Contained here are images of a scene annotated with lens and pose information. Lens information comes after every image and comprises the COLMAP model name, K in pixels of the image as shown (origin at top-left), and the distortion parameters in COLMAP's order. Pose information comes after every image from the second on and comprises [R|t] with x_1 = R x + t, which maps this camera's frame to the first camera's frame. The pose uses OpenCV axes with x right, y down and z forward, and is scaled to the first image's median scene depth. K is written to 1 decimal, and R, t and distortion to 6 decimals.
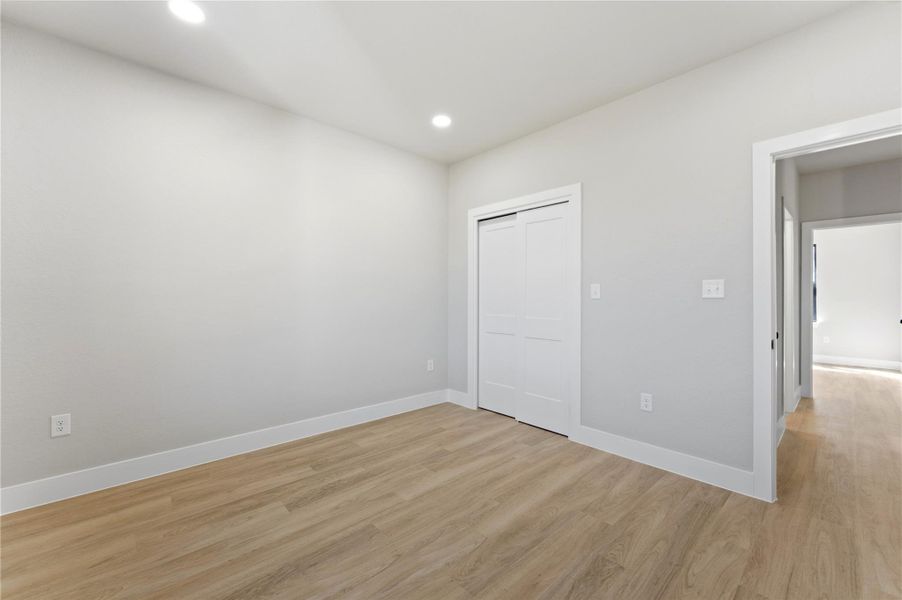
lens RADIAL K [[377.0, 0, 462.6], [0, 377.0, 297.1], [0, 0, 1]] dist [-0.001332, -0.000132]
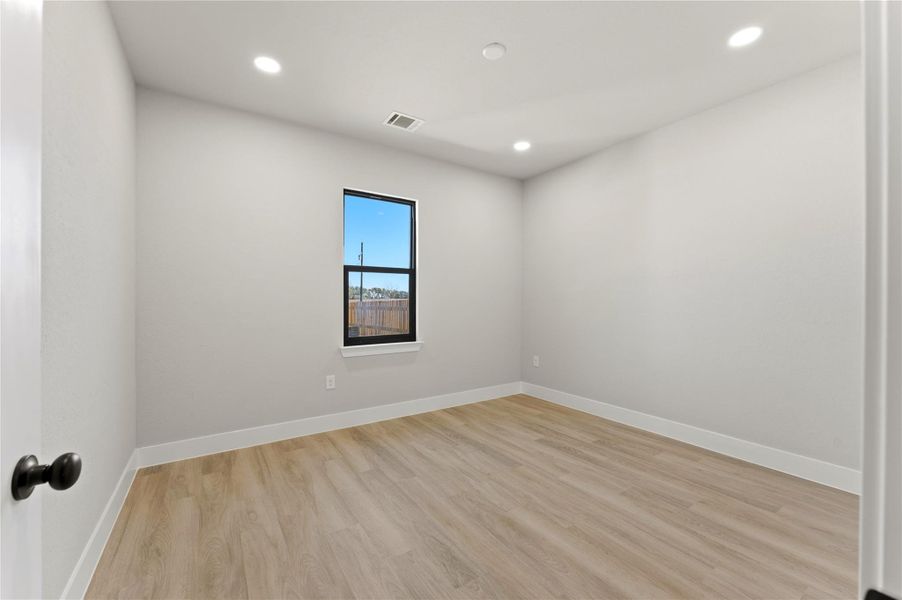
lens RADIAL K [[377.0, 0, 462.6], [0, 377.0, 297.1], [0, 0, 1]] dist [-0.001332, -0.000132]
pose [[-0.172097, -0.005604, -0.985064, 0.995449], [-0.002858, 0.999982, -0.005190, -0.015822], [0.985076, 0.001922, -0.172110, 0.851047]]
